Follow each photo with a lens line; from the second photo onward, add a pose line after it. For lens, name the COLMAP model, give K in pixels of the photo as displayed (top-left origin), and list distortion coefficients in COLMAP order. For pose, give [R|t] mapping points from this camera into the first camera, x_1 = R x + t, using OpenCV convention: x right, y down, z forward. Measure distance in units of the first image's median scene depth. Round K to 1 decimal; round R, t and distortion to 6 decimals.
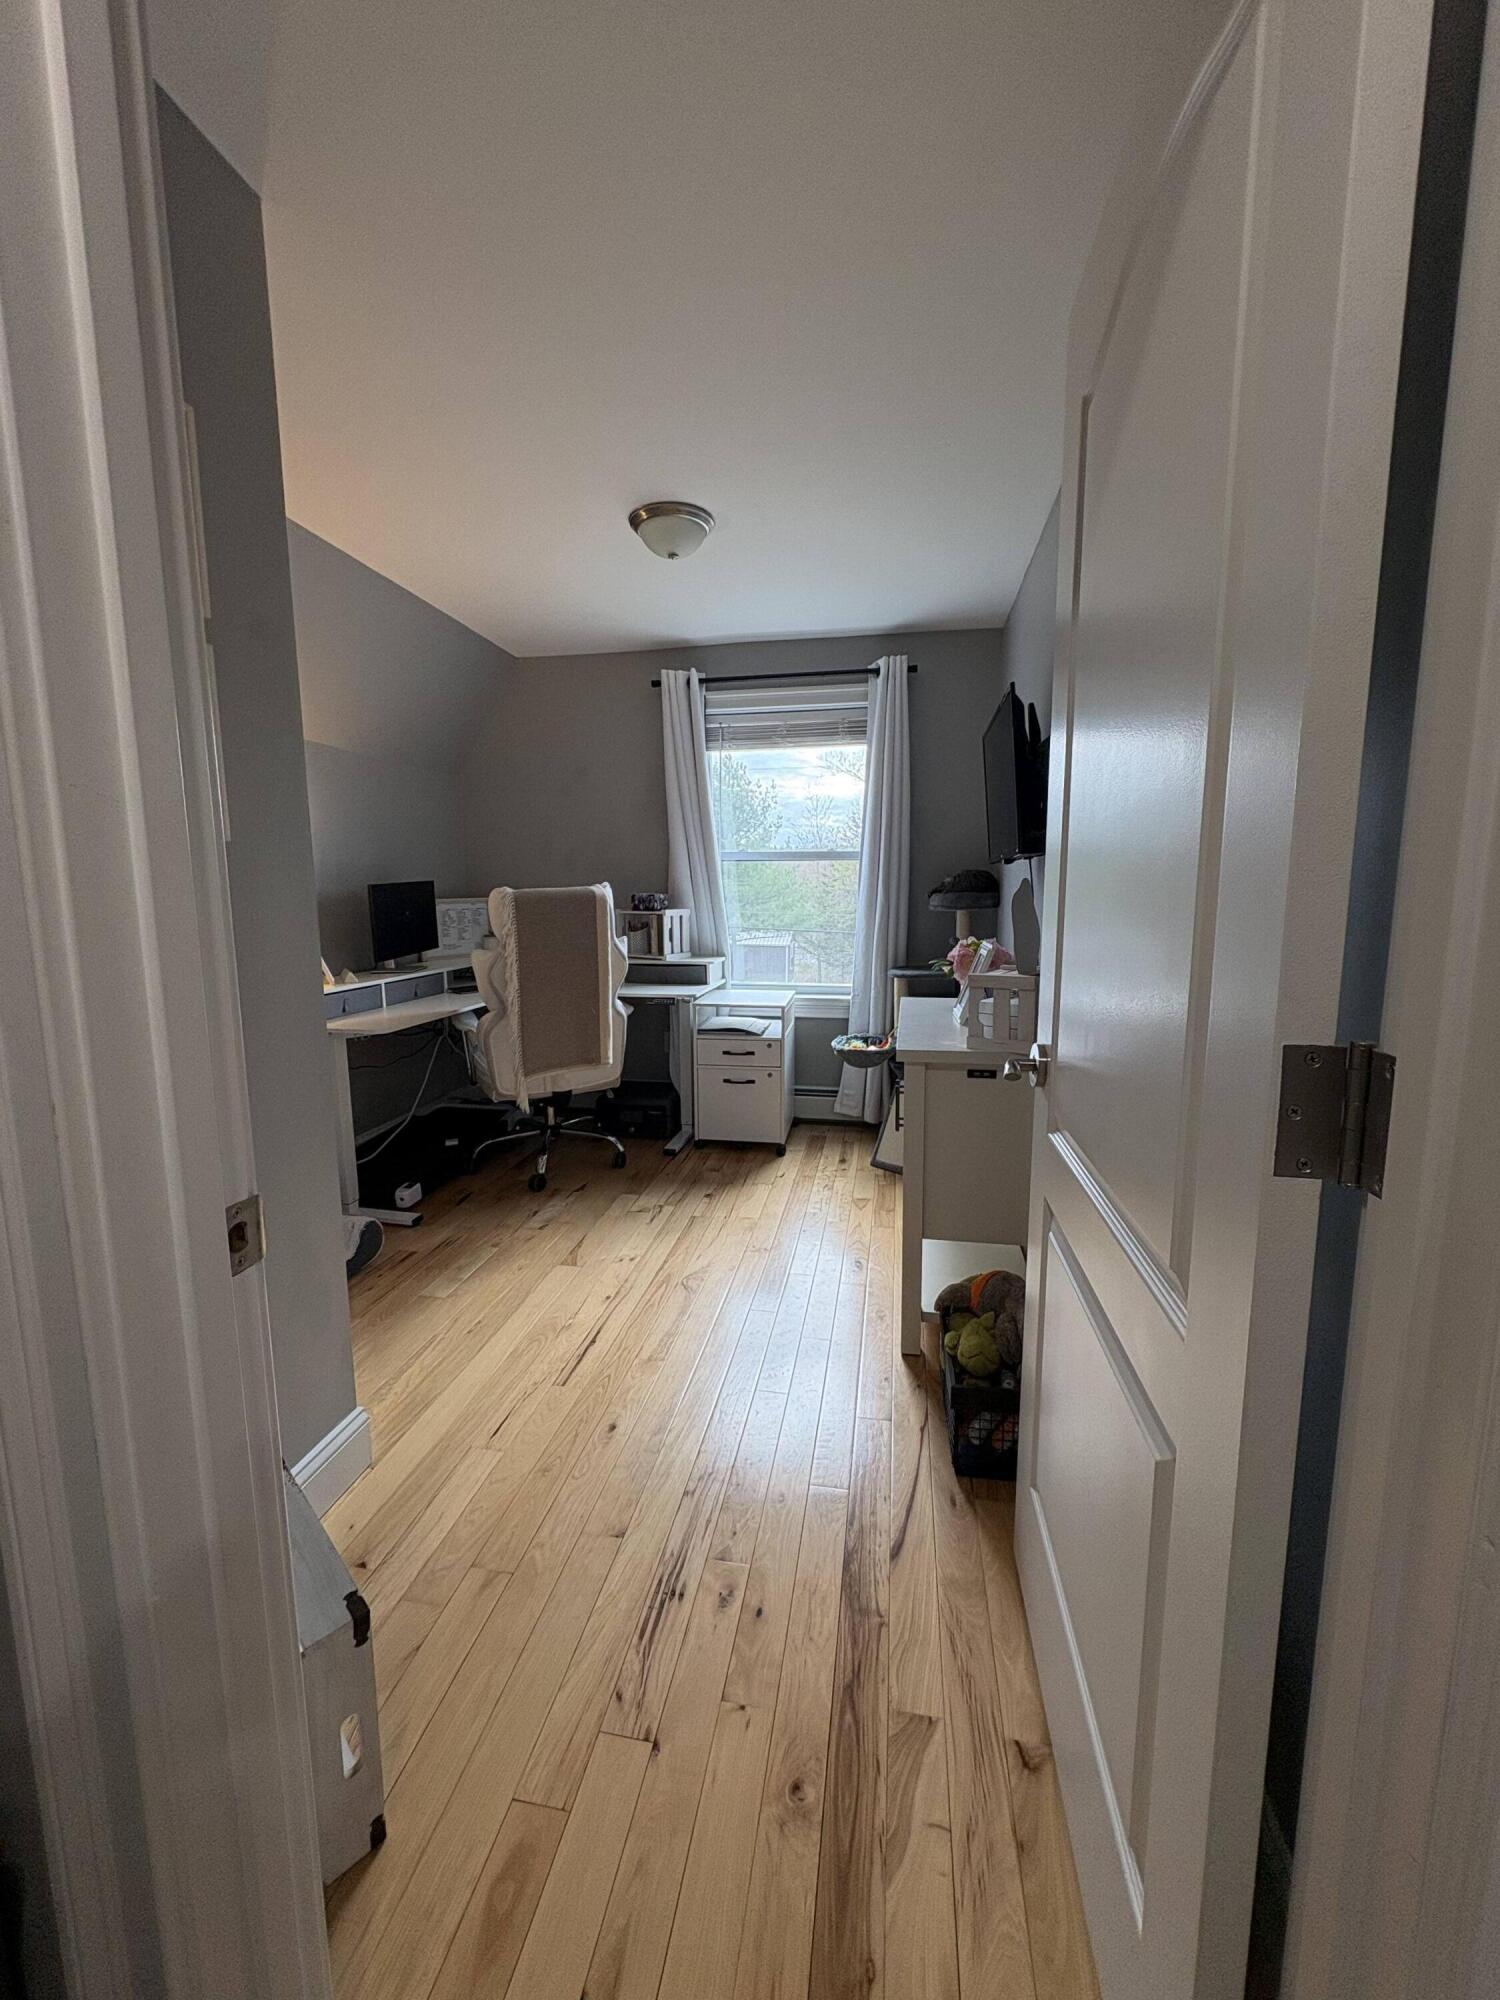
lens RADIAL K [[793.6, 0, 748.3], [0, 793.6, 998.1], [0, 0, 1]] dist [-0.001456, 0.000277]
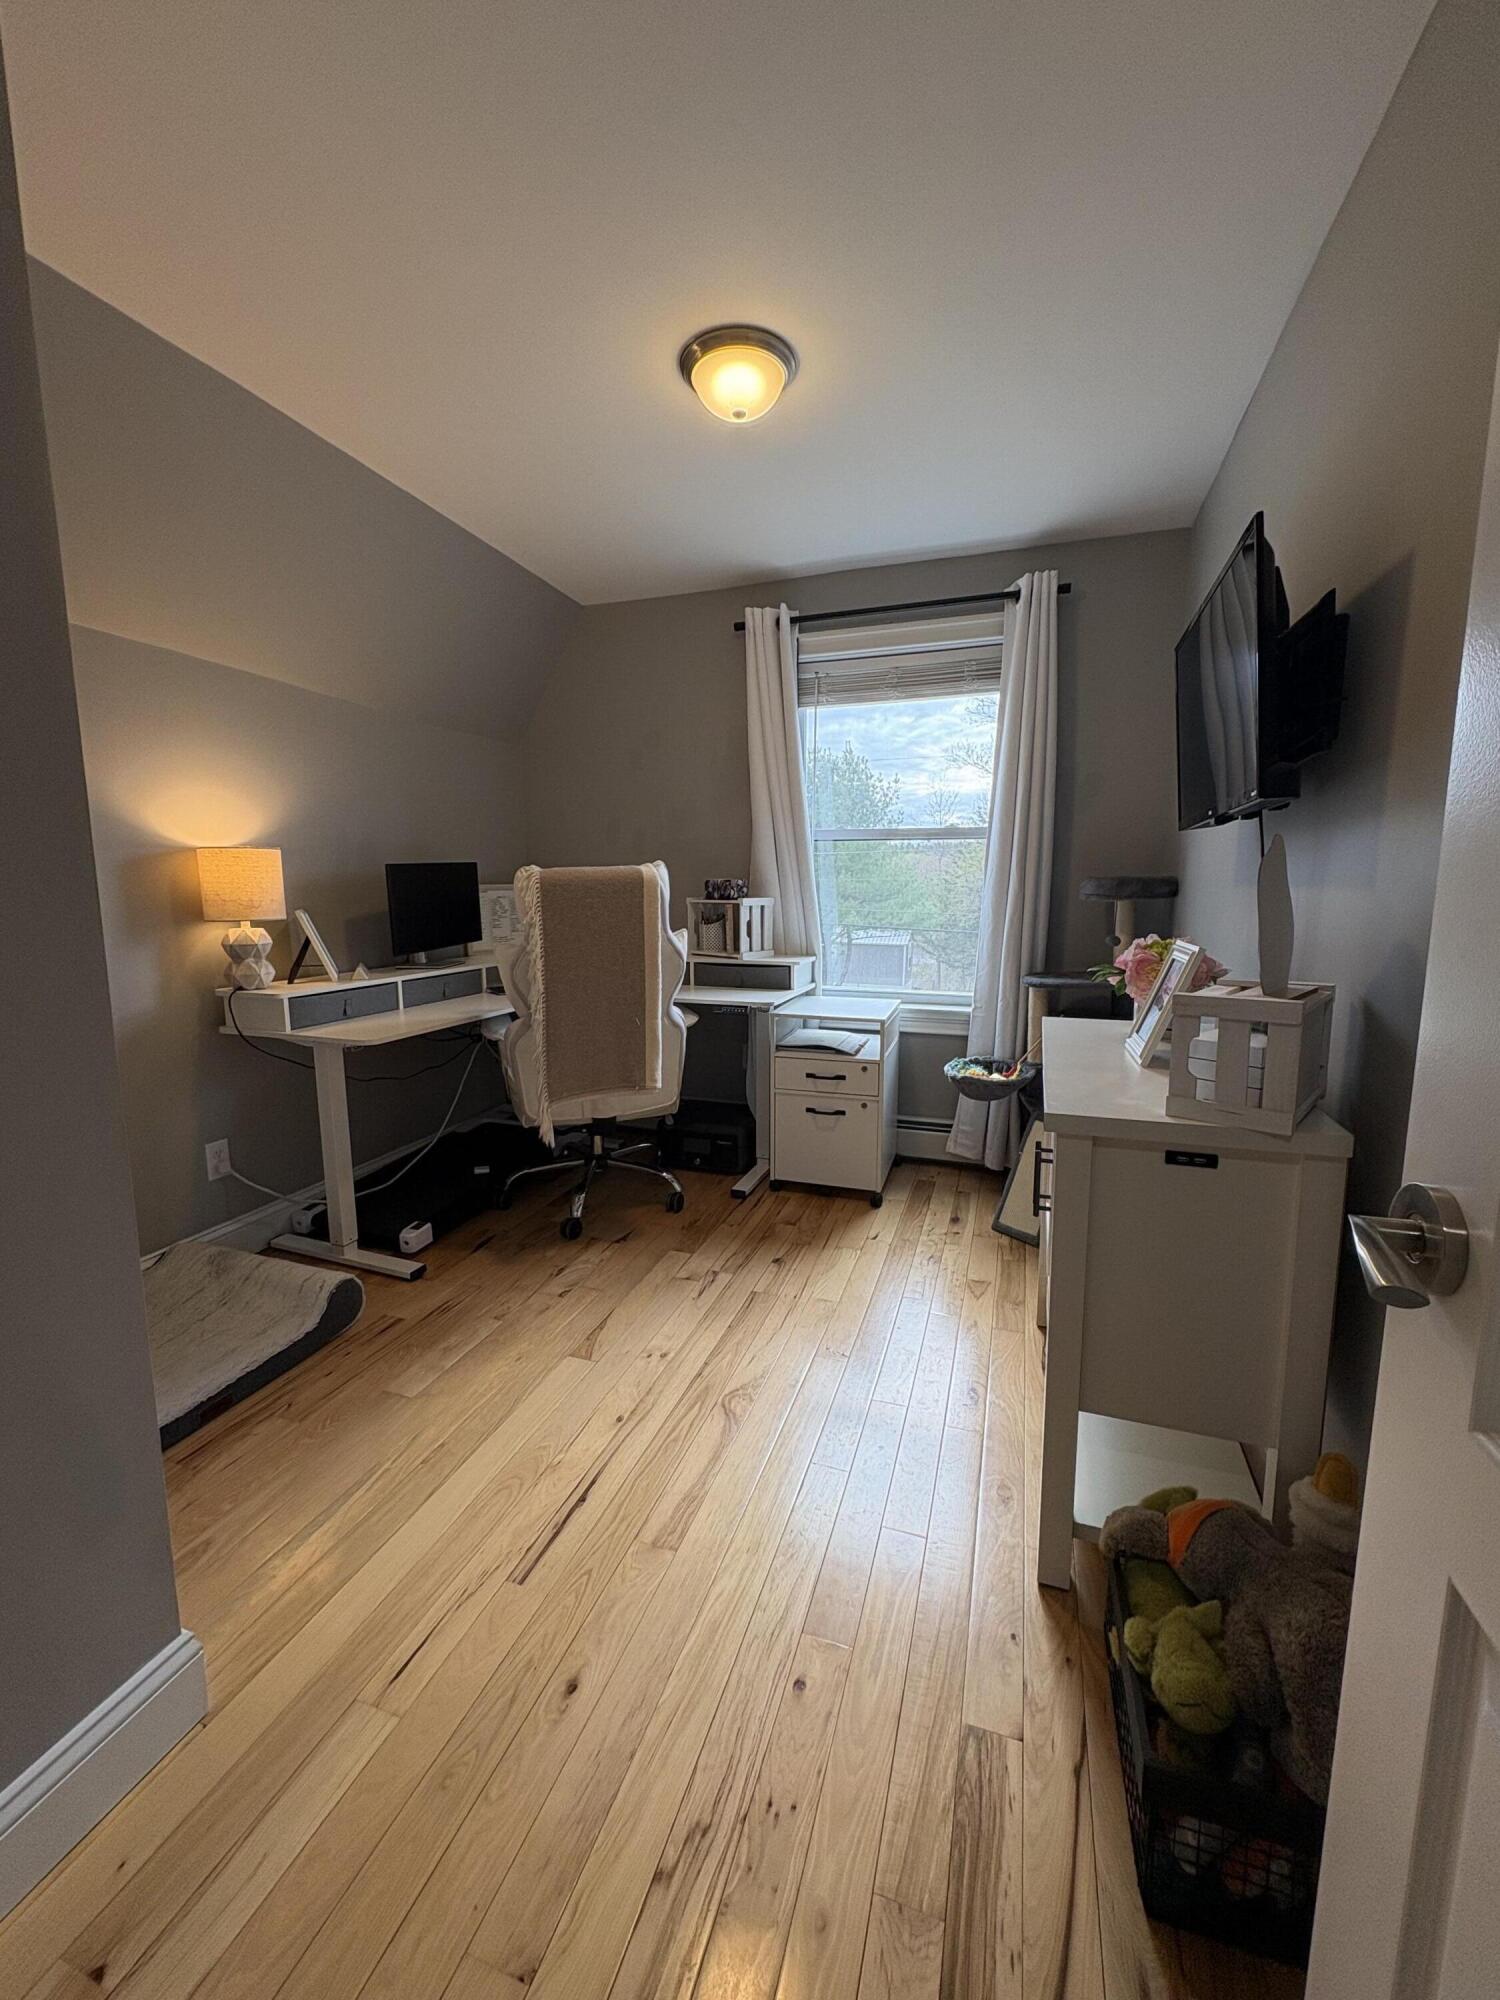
lens RADIAL K [[793.6, 0, 748.3], [0, 793.6, 998.1], [0, 0, 1]] dist [-0.001456, 0.000277]
pose [[0.989121, 0.024813, -0.144996, 0.026336], [-0.024461, 0.999692, 0.004210, -0.012217], [0.145056, -0.000618, 0.989423, 0.204652]]
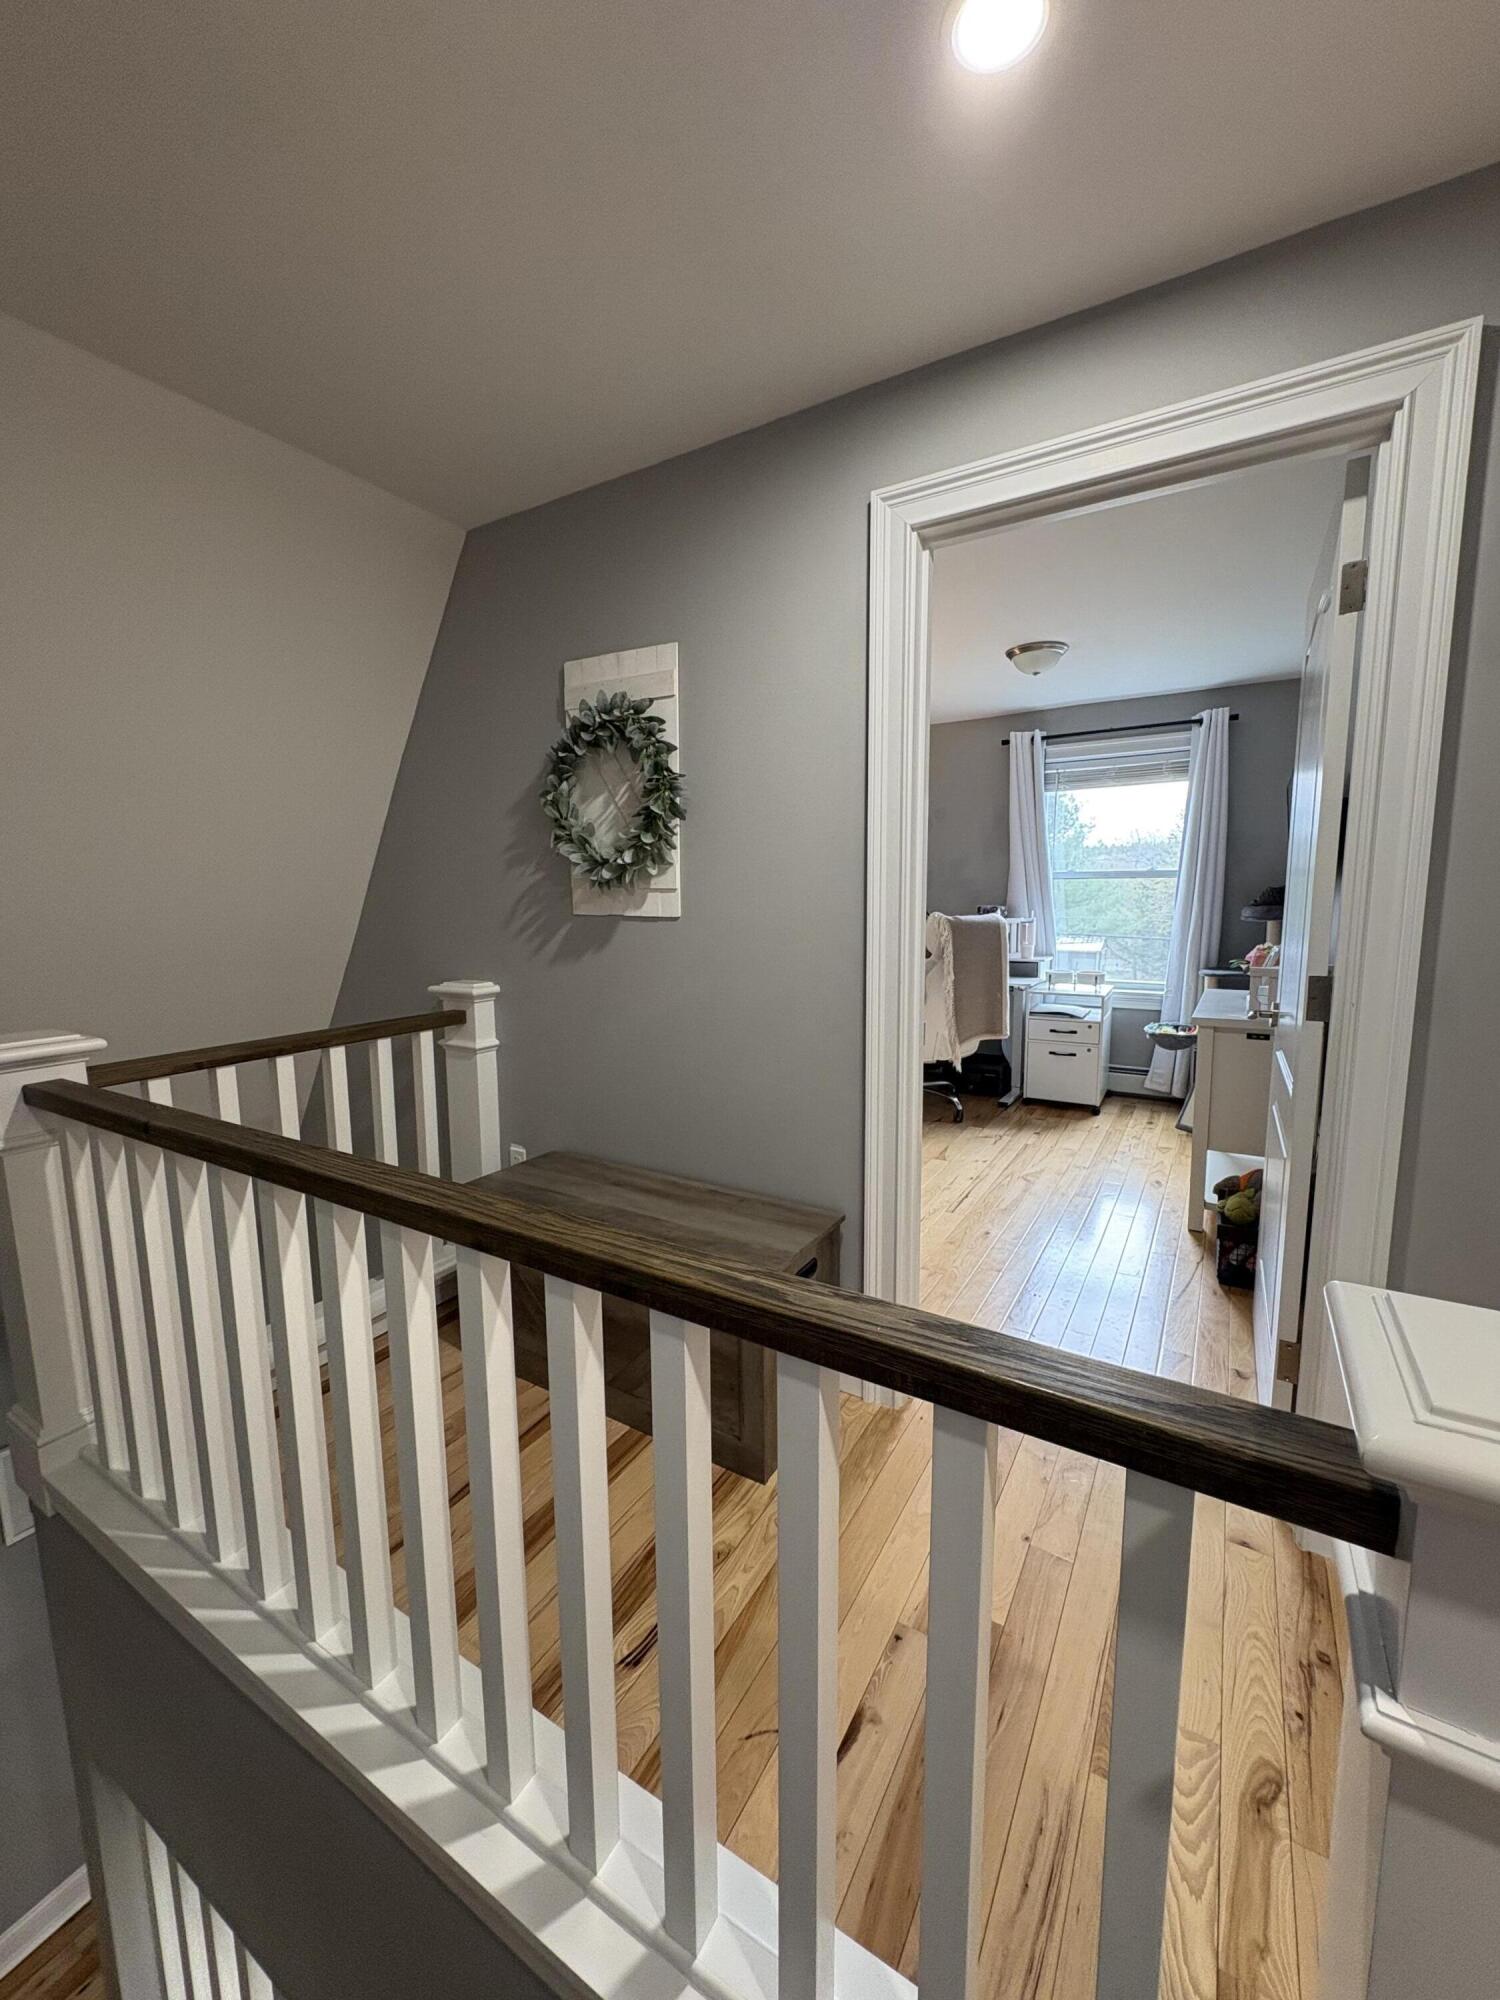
lens RADIAL K [[793.6, 0, 748.3], [0, 793.6, 998.1], [0, 0, 1]] dist [-0.001456, 0.000277]
pose [[0.933944, 0.040646, -0.355101, -0.036423], [-0.041916, 0.999113, 0.004119, 0.033722], [0.354953, 0.011038, 0.934819, -0.393550]]
